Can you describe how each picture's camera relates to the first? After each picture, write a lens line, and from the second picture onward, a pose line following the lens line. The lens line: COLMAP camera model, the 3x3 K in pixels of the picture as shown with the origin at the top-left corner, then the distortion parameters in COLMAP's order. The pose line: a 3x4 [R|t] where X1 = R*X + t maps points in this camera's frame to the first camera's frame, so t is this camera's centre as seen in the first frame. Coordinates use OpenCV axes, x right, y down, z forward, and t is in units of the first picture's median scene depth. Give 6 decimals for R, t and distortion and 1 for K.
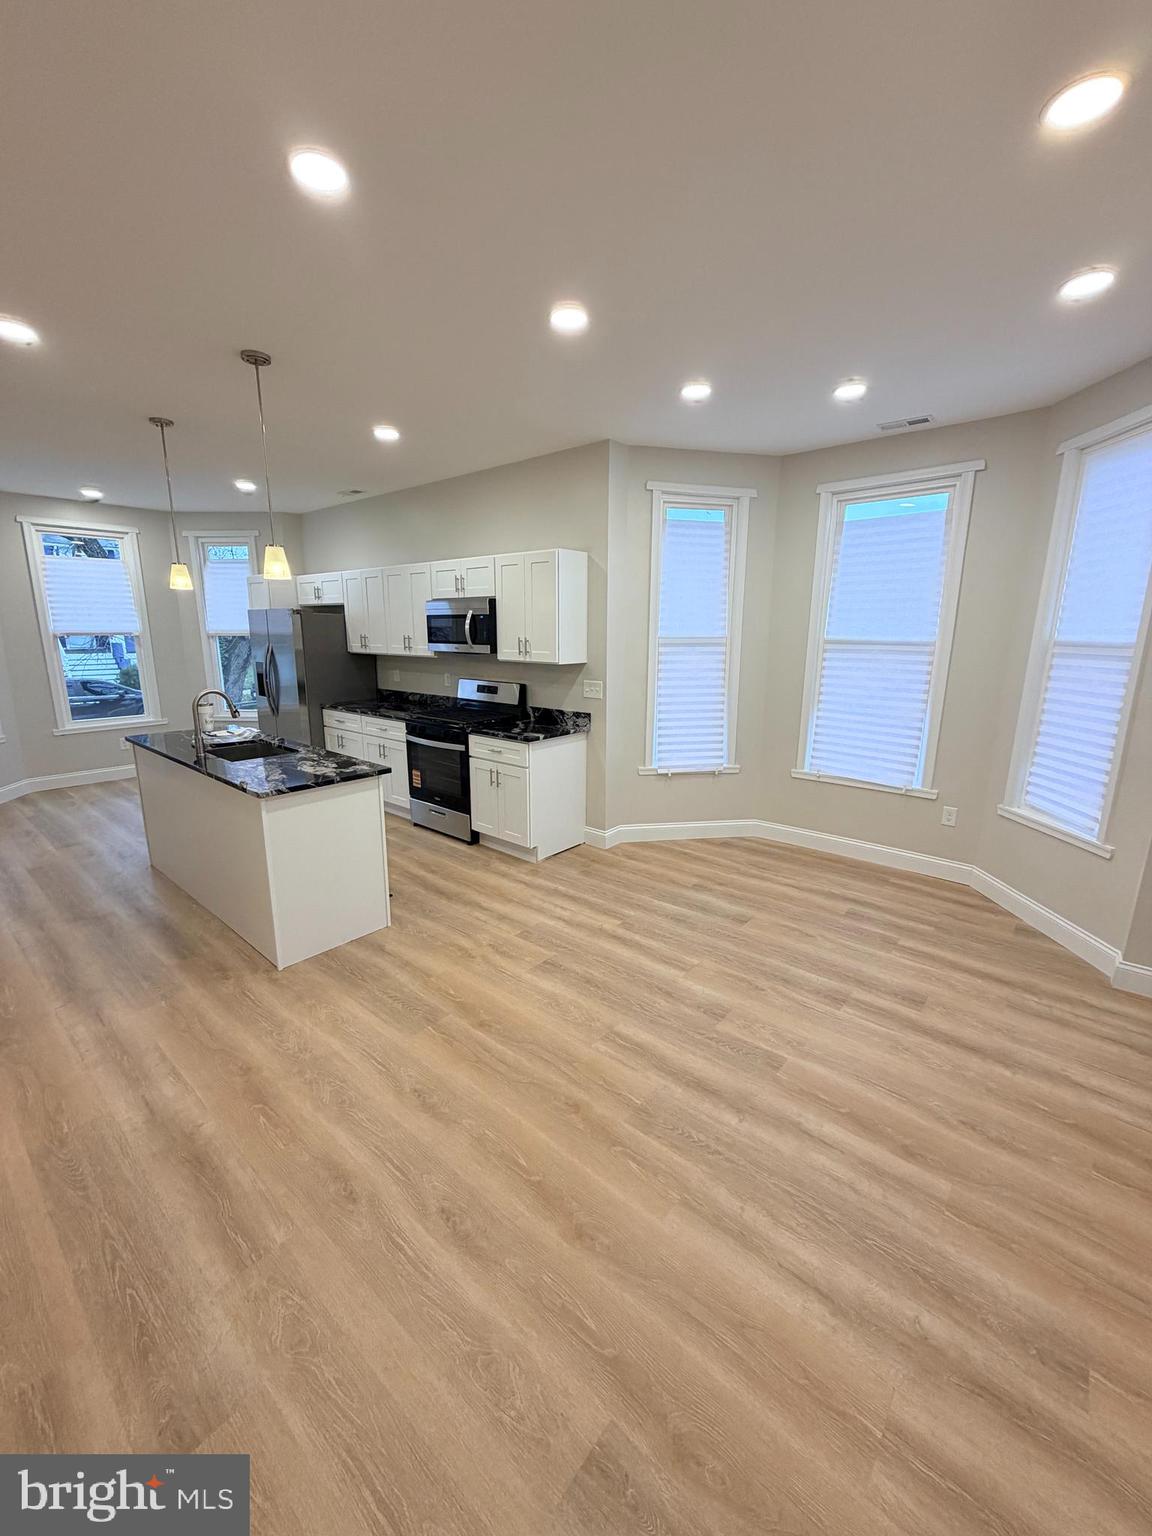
lens RADIAL K [[613.9, 0, 574.8], [0, 613.9, 768.5], [0, 0, 1]] dist [-0.000889, -0.000575]
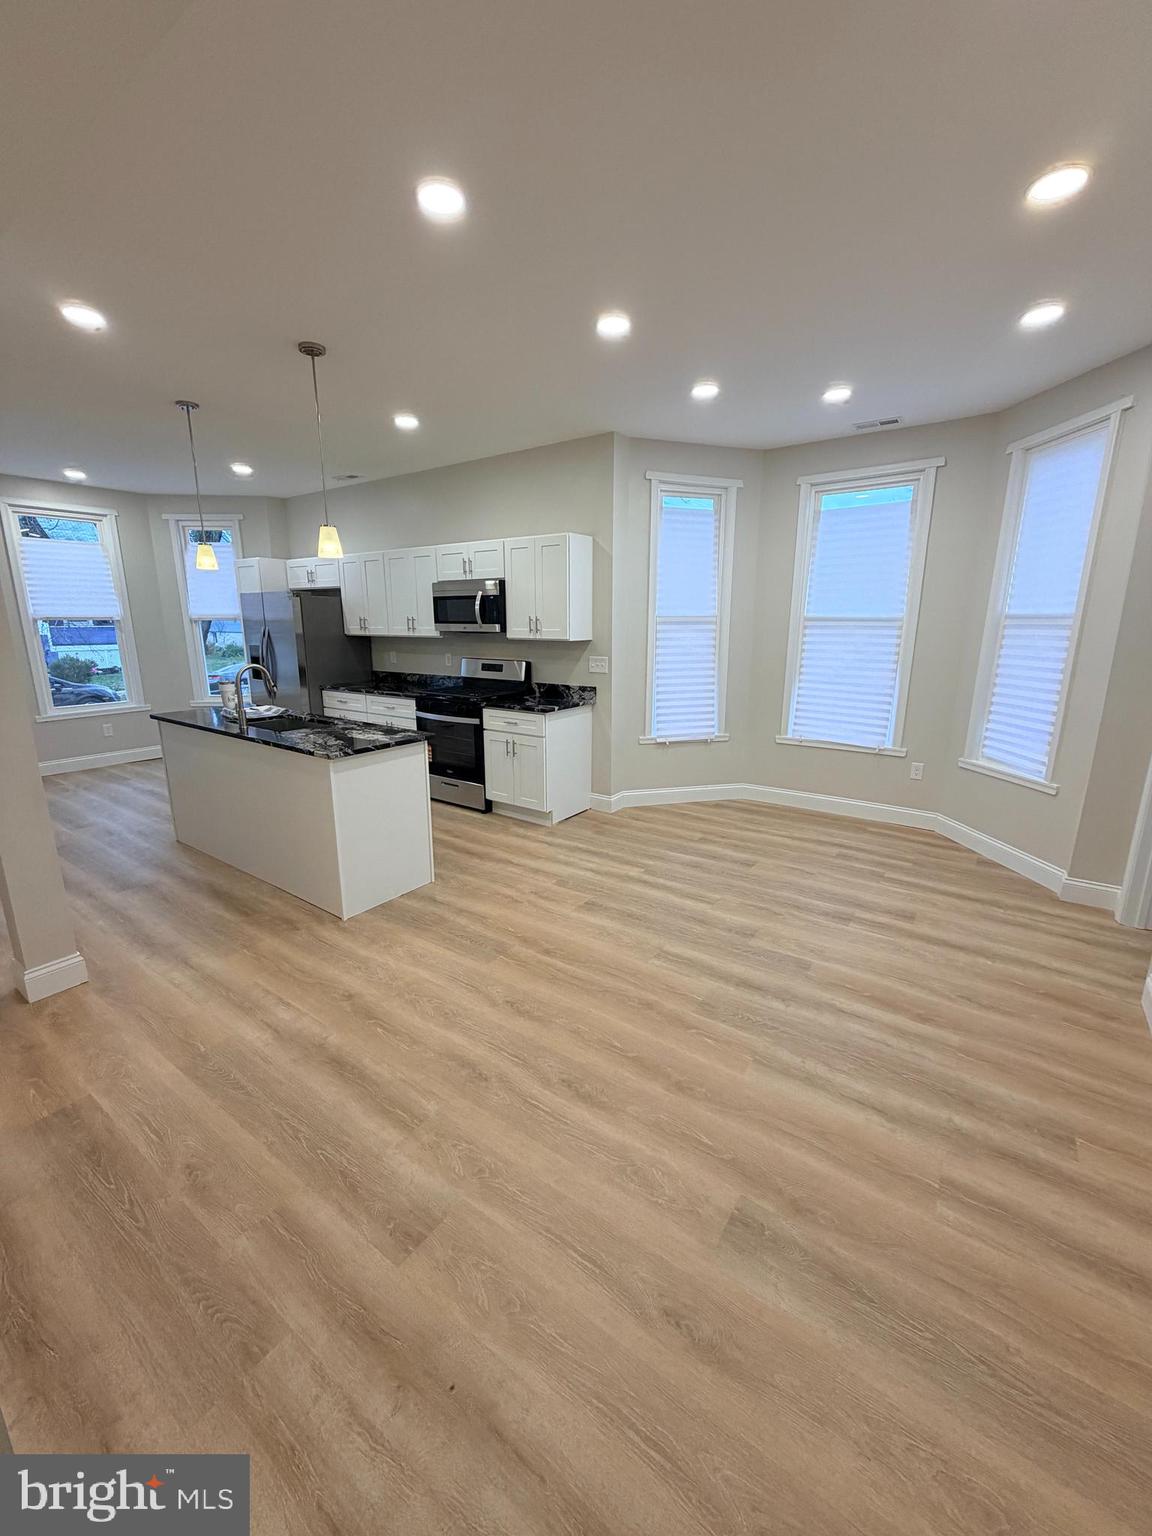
lens RADIAL K [[613.6, 0, 576.0], [0, 613.6, 768.0], [0, 0, 1]] dist [-0.000521, -0.000622]
pose [[0.995887, -0.025326, 0.086987, -0.106951], [0.024141, 0.999601, 0.014653, 0.035712], [-0.087323, -0.012493, 0.996102, -0.072335]]
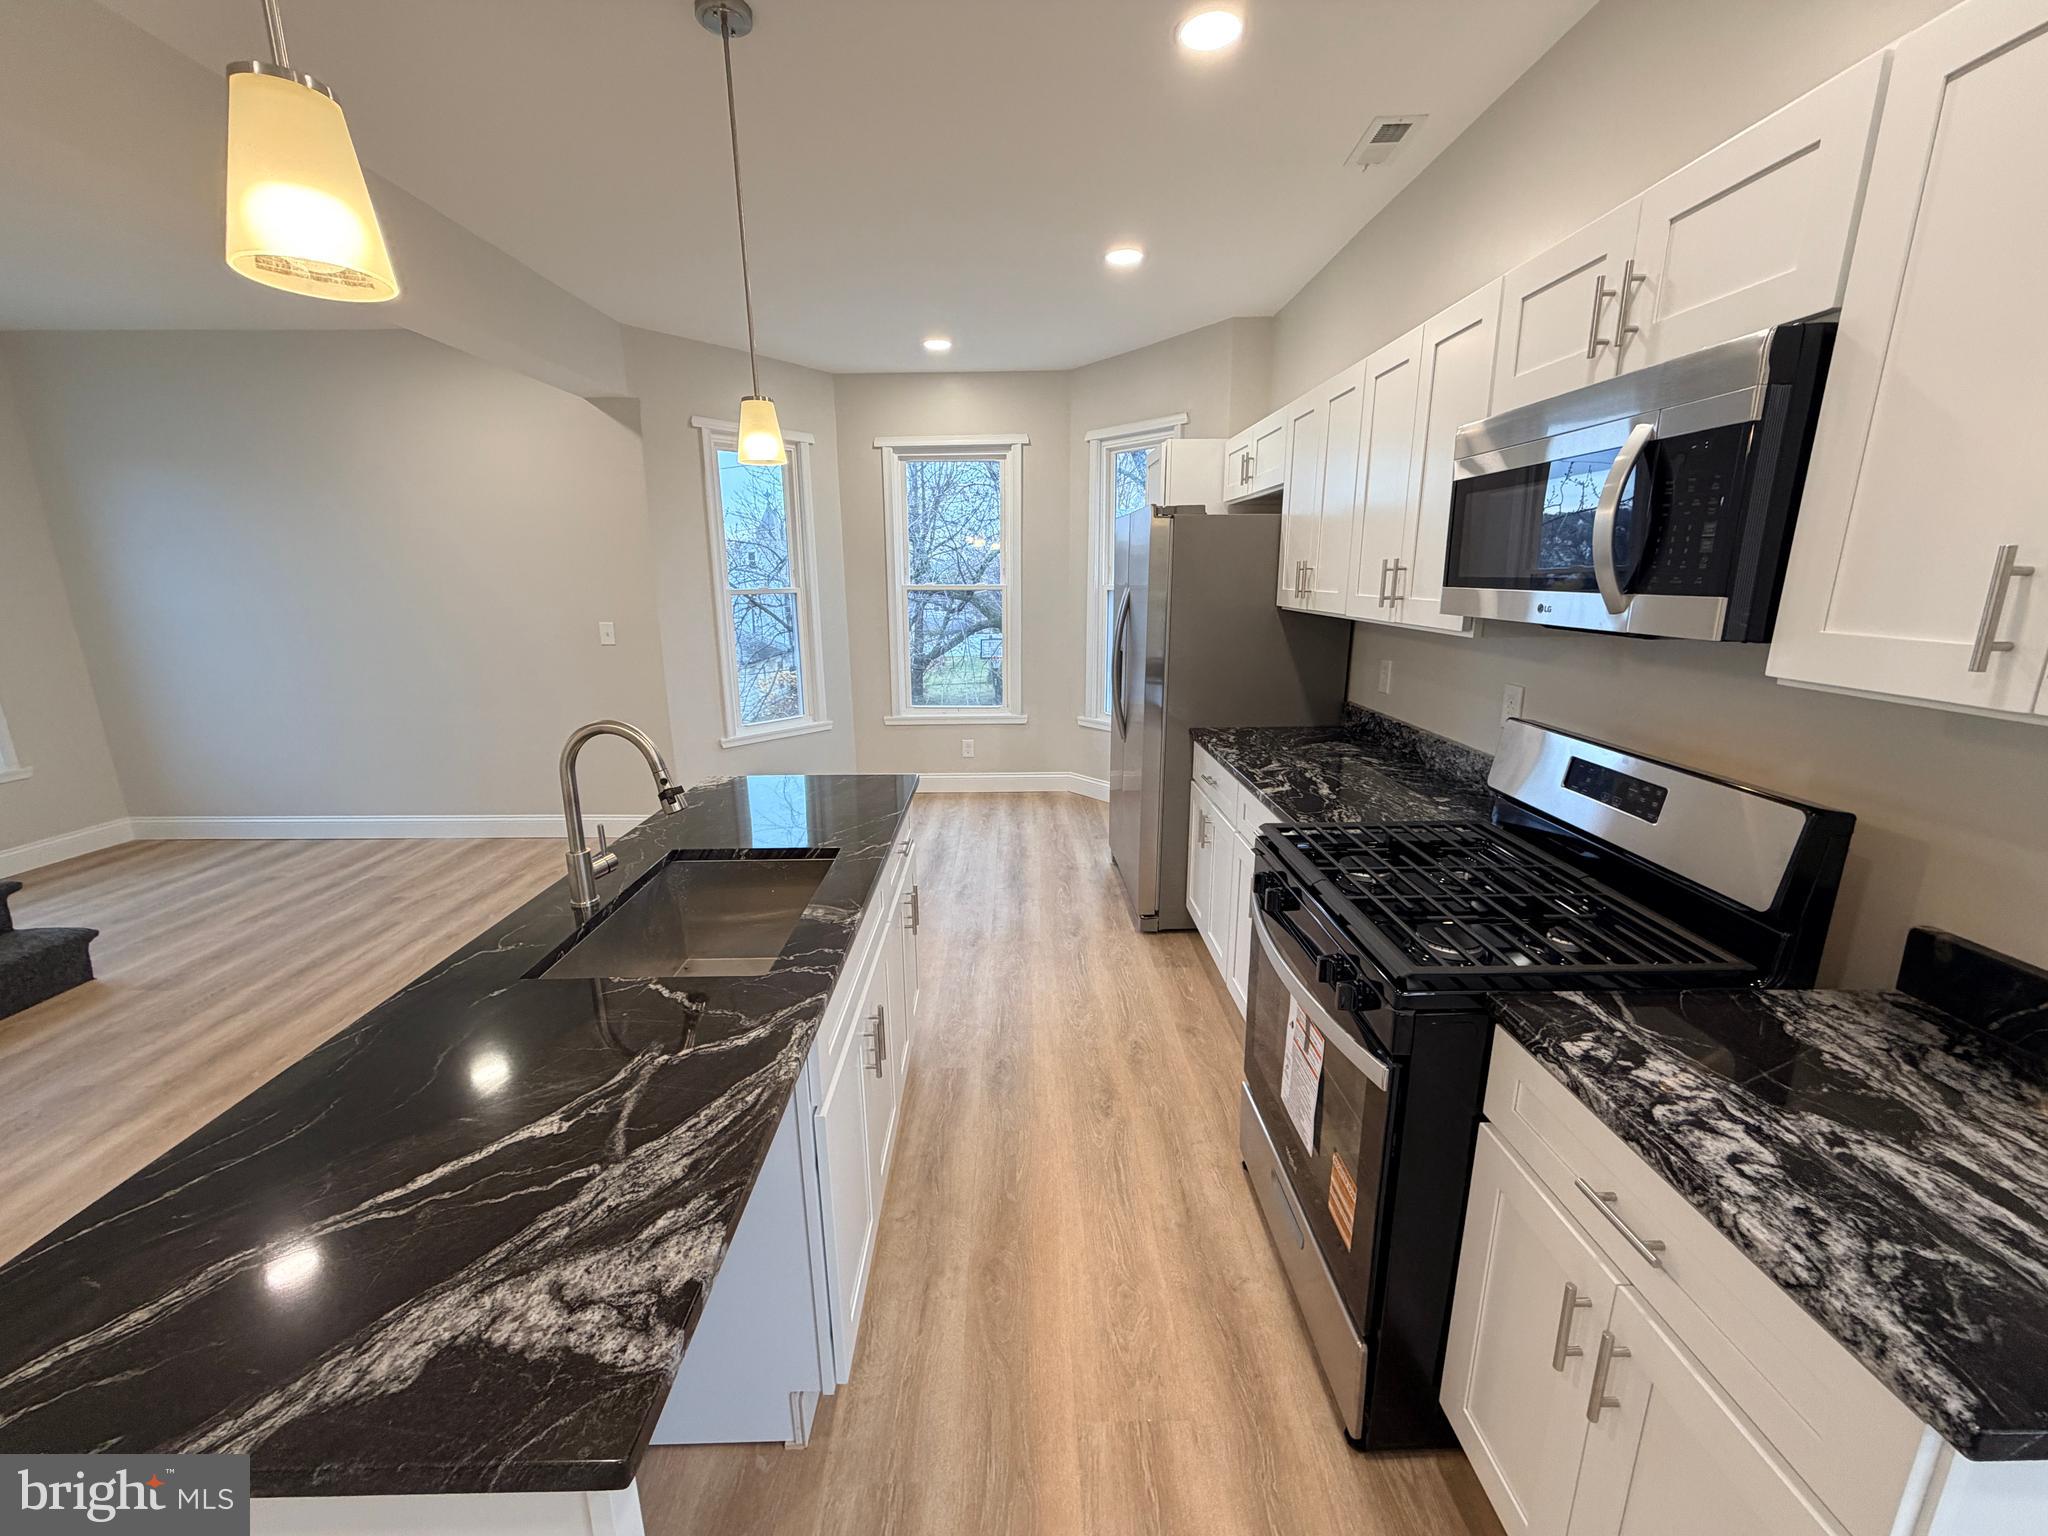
lens RADIAL K [[813.4, 0, 1018.0], [0, 813.4, 767.2], [0, 0, 1]] dist [-0.001147, 0.000170]
pose [[0.653424, 0.158196, -0.740277, -0.090769], [-0.139904, 0.986311, 0.087283, -0.144077], [0.743951, 0.046535, 0.666612, 0.690710]]
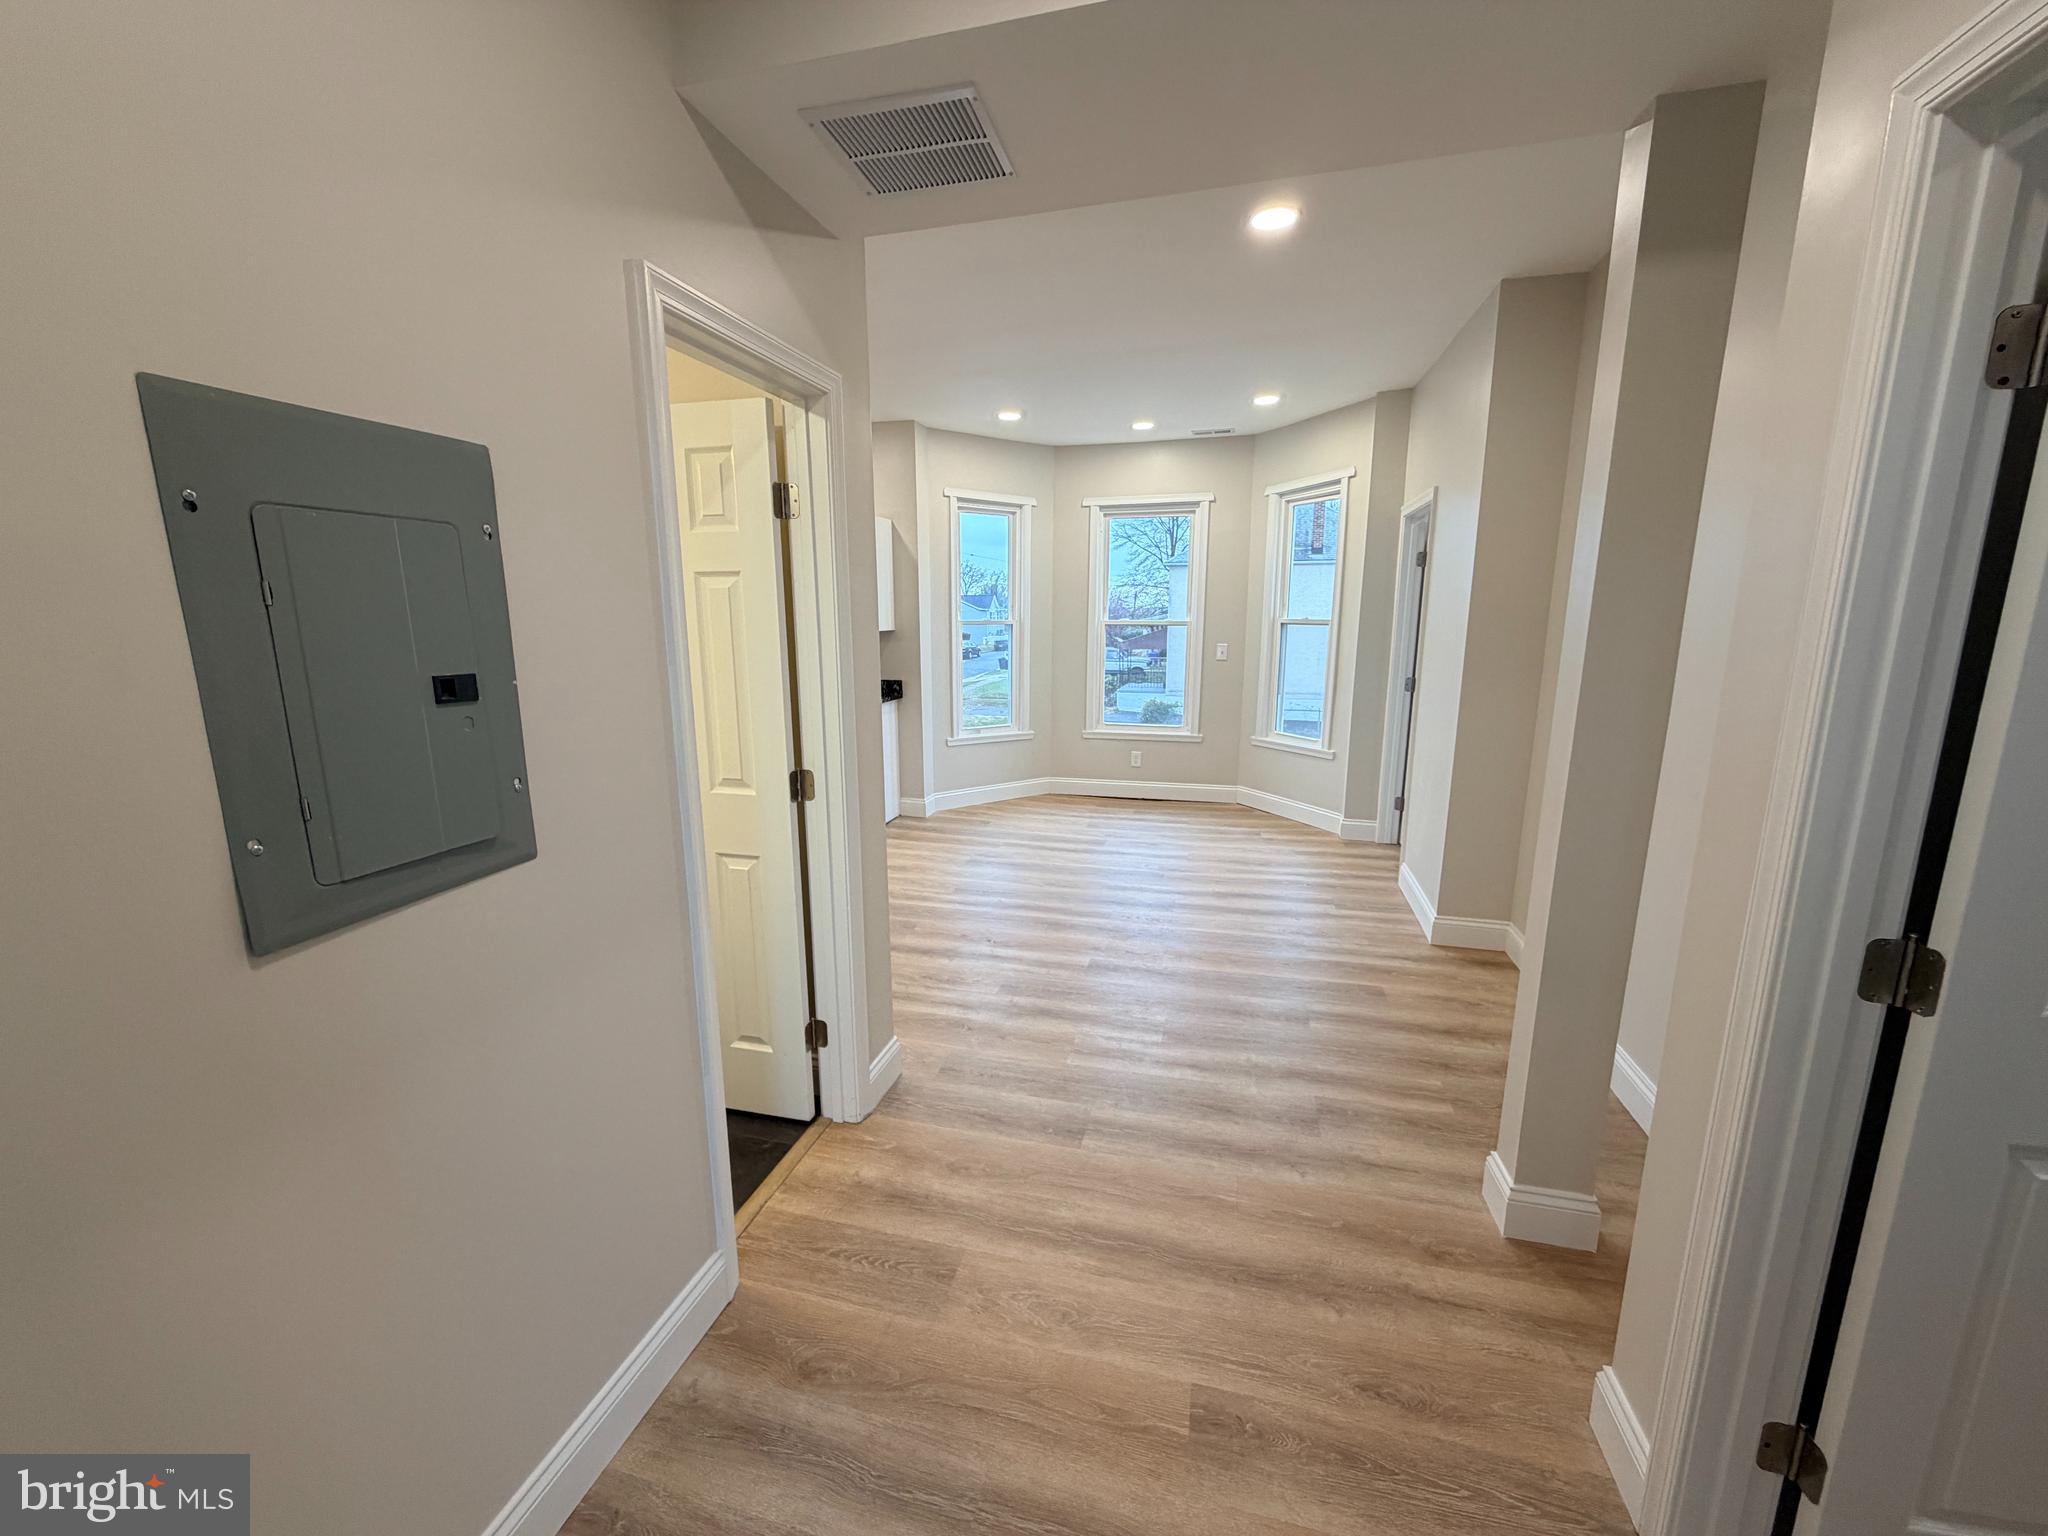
lens RADIAL K [[808.9, 0, 1030.7], [0, 808.9, 768.4], [0, 0, 1]] dist [-0.000820, -0.000158]
pose [[0.898807, -0.100042, 0.426775, -0.362578], [0.104947, 0.994404, 0.012079, 0.058359], [-0.425596, 0.033932, 0.904277, -0.265366]]
